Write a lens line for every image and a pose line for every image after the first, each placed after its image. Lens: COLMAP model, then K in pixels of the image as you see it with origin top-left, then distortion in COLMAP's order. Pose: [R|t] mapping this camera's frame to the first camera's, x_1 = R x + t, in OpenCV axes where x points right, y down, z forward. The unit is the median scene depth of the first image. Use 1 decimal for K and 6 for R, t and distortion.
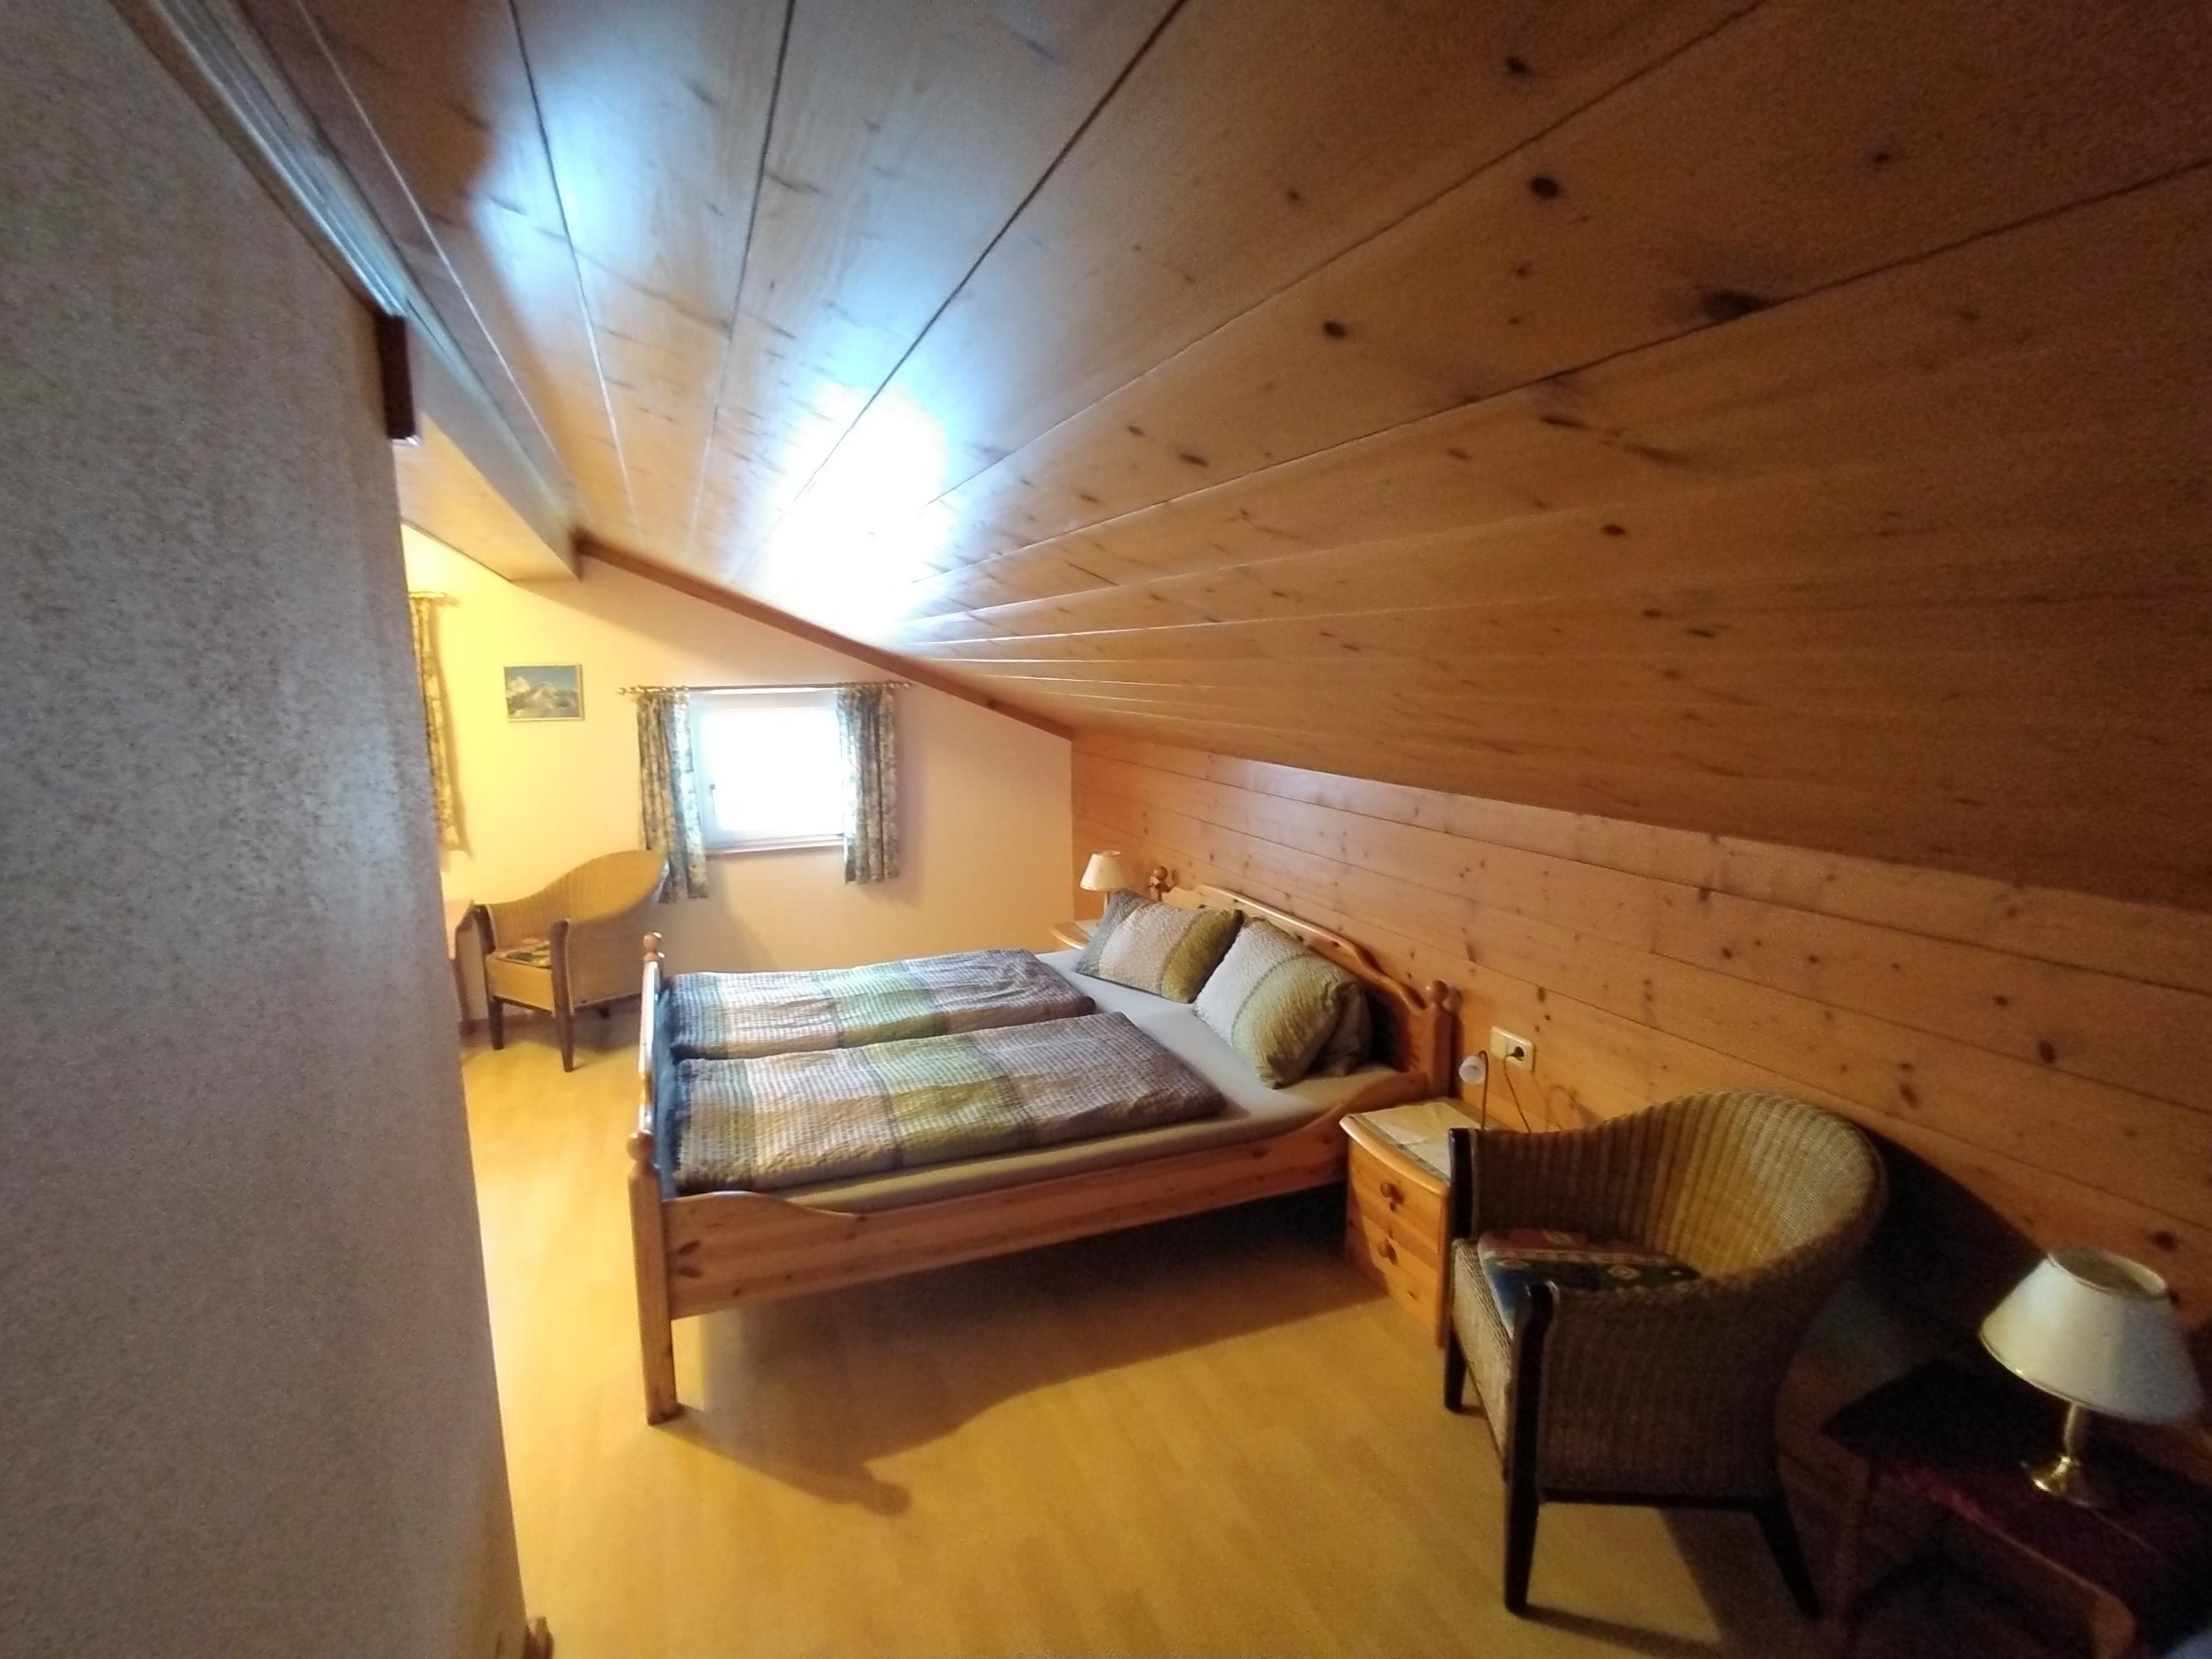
lens RADIAL K [[1083.8, 0, 1105.0], [0, 1083.8, 834.3], [0, 0, 1]] dist [-0.006222, 0.000377]
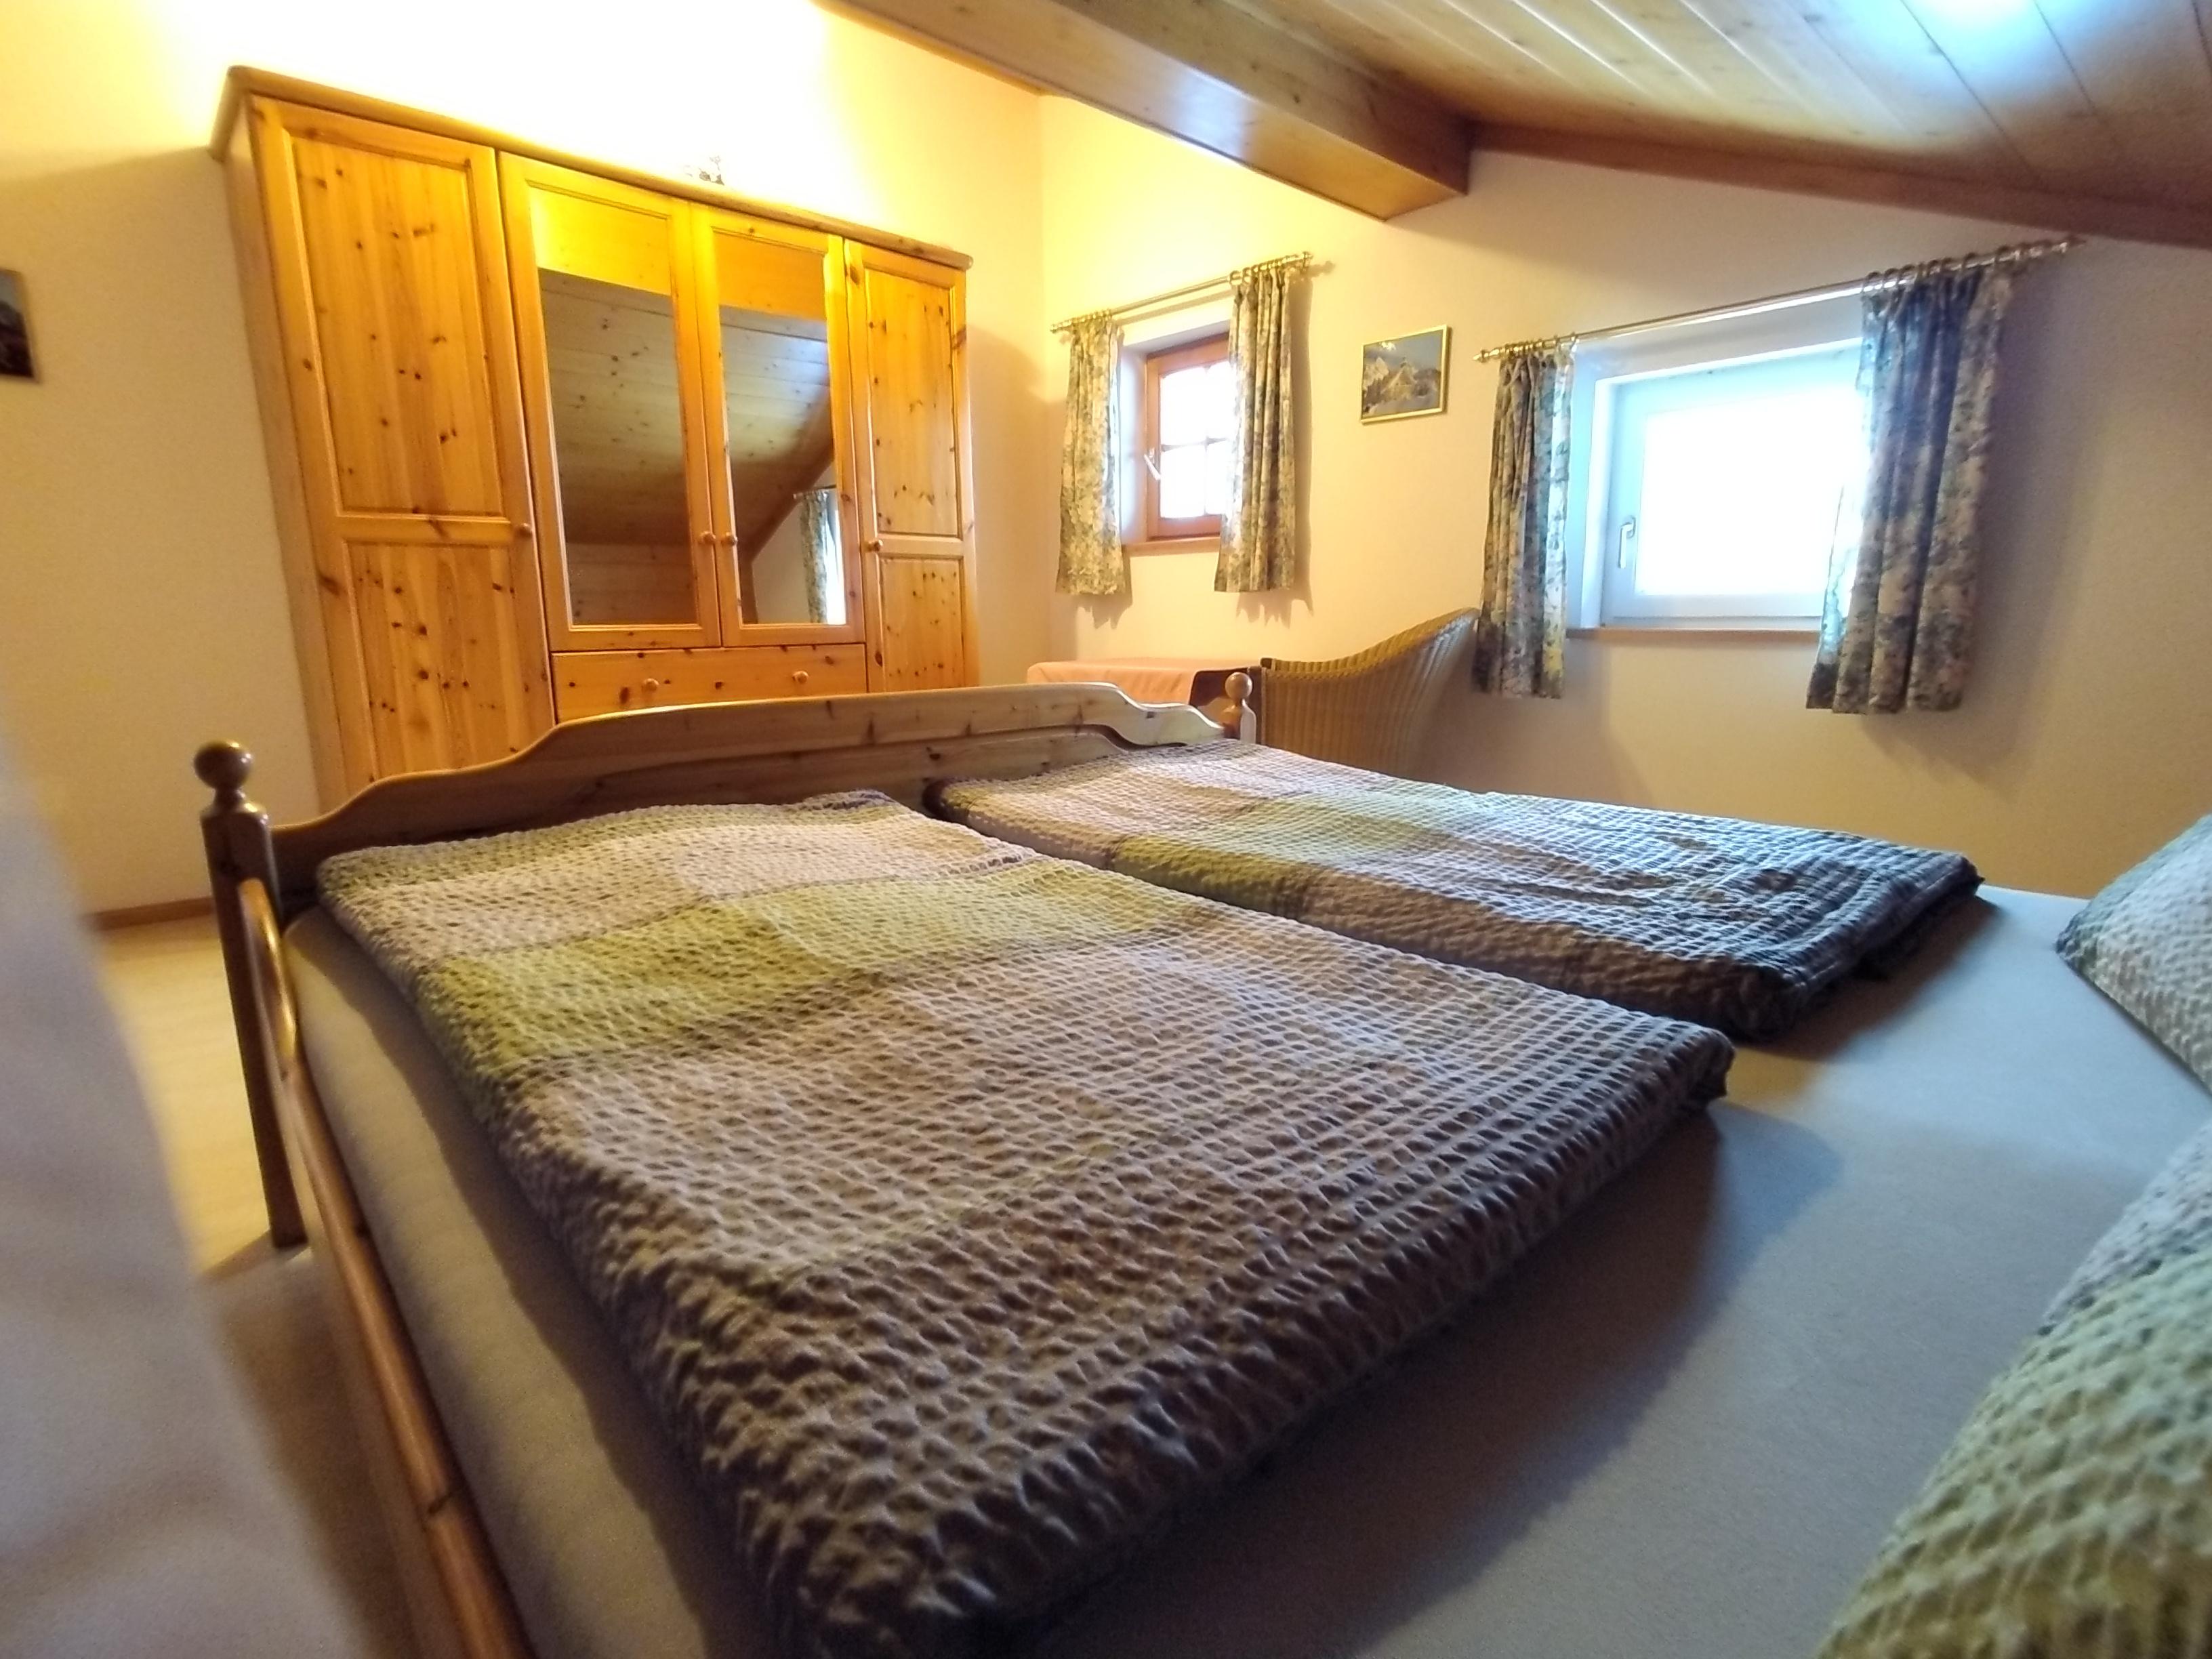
lens RADIAL K [[1083.8, 0, 1108.9], [0, 1083.8, 822.0], [0, 0, 1]] dist [-0.006222, 0.000377]
pose [[0.334111, 0.191848, -0.922802, 0.123010], [-0.145070, 0.977866, 0.150772, 0.071788], [0.931303, 0.083497, 0.354547, 0.555023]]
